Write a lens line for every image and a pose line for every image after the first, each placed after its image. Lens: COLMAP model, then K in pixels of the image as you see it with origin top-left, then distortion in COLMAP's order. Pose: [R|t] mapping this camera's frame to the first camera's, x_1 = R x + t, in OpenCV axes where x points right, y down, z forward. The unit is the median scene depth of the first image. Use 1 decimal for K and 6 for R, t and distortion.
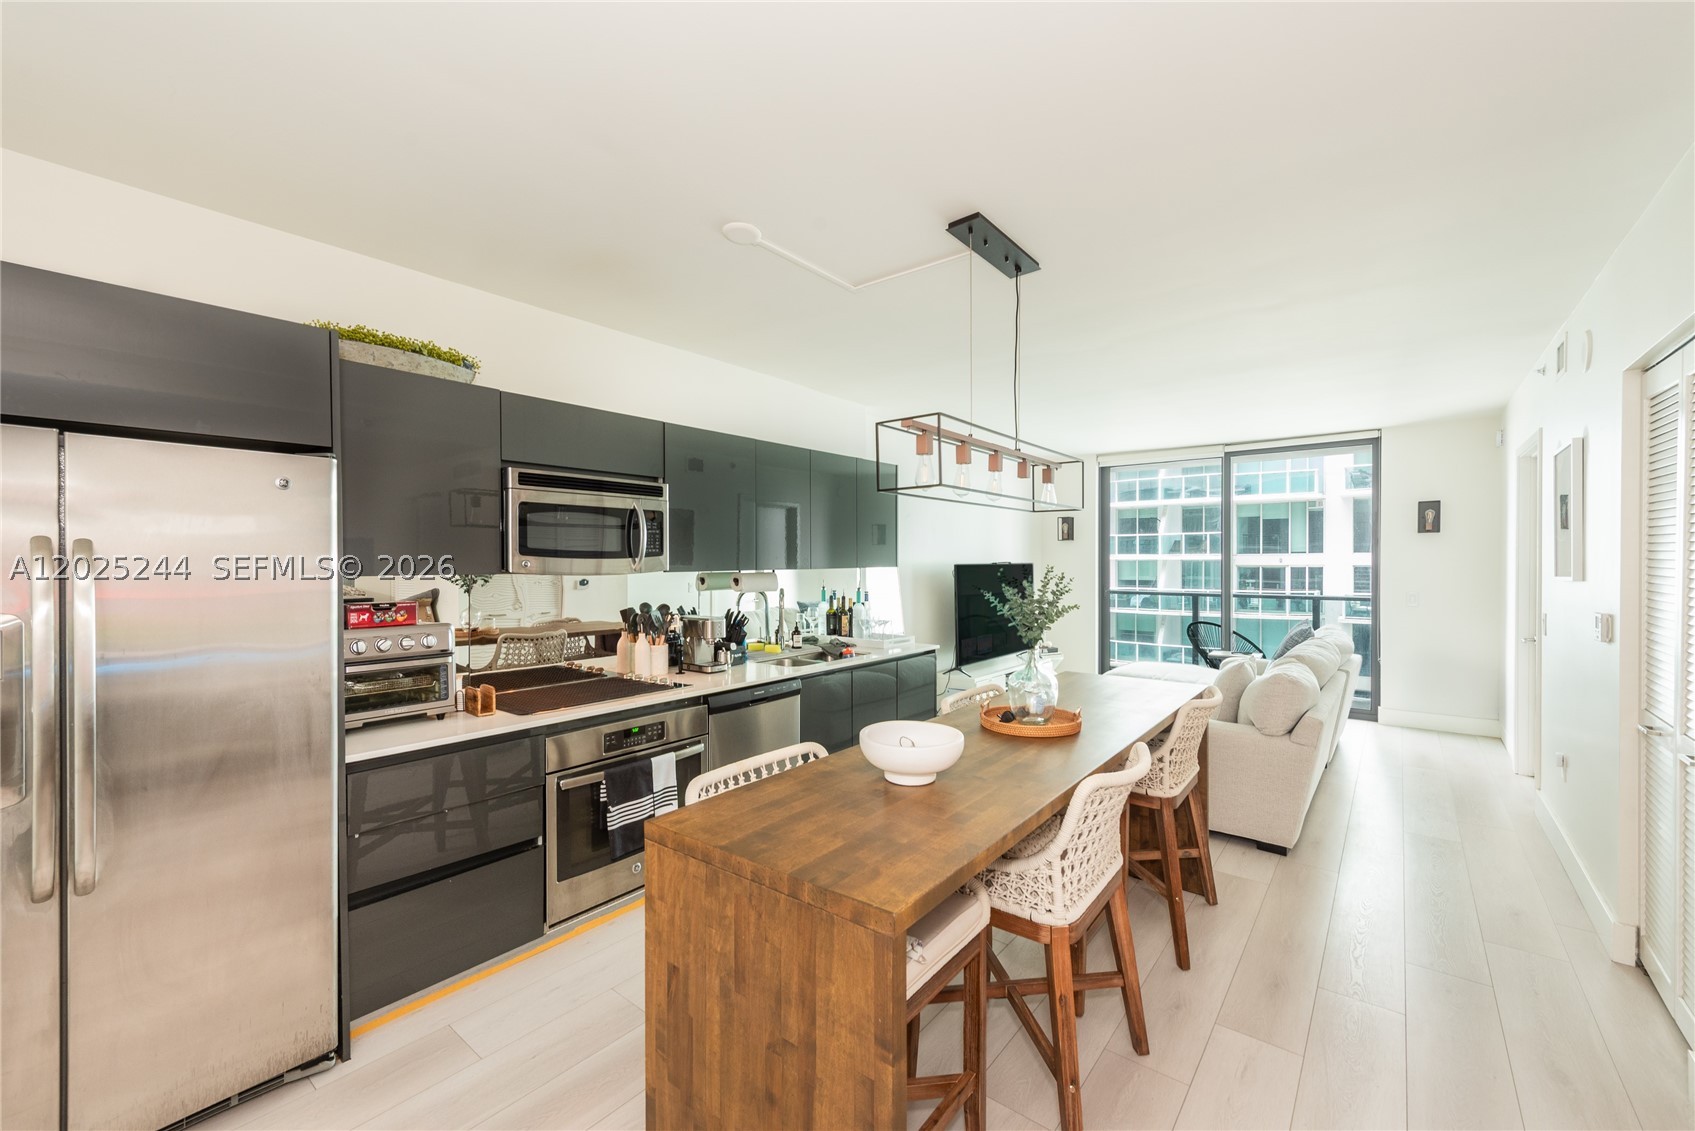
lens RADIAL K [[681.0, 0, 847.5], [0, 681.0, 565.5], [0, 0, 1]] dist [0.001509, 0.000028]
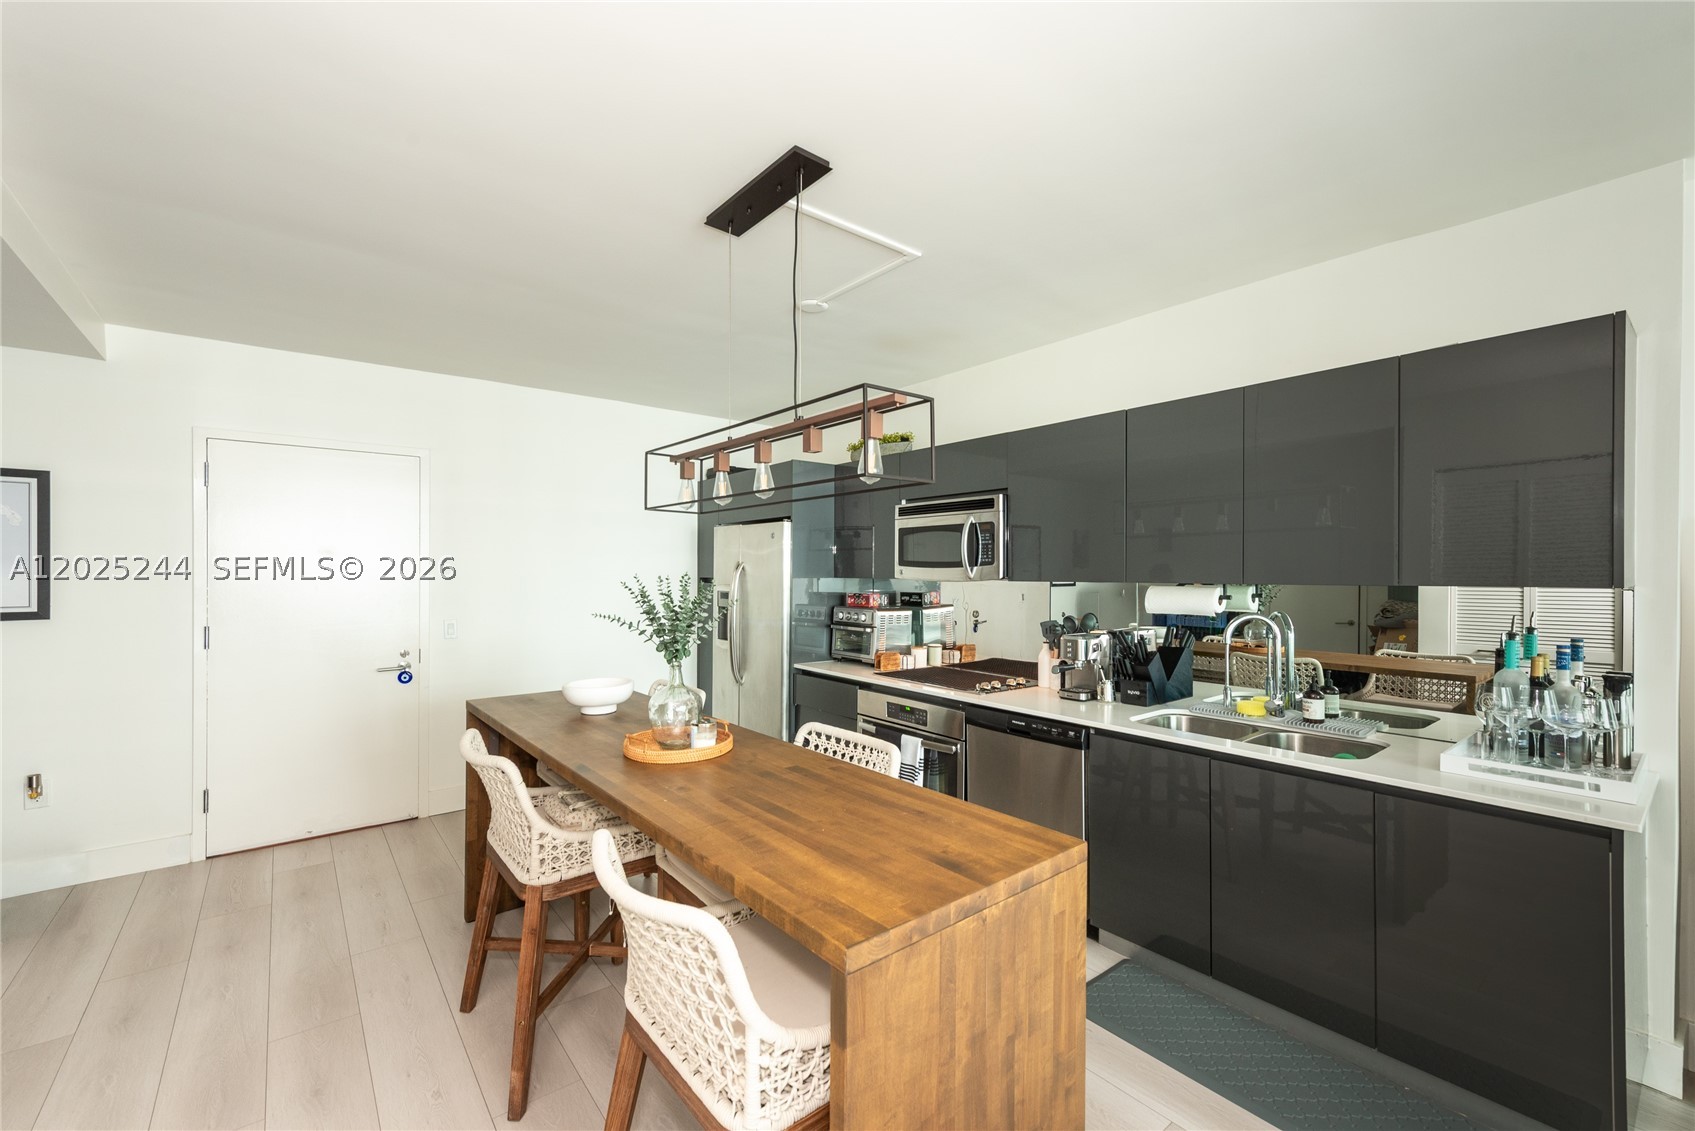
lens RADIAL K [[693.4, 0, 849.8], [0, 693.4, 563.3], [0, 0, 1]] dist [0.001382, -0.000066]
pose [[-0.207777, -0.007626, -0.978146, 0.940205], [-0.006053, 0.999960, -0.006511, -0.009952], [0.978157, 0.004568, -0.207815, 1.174961]]
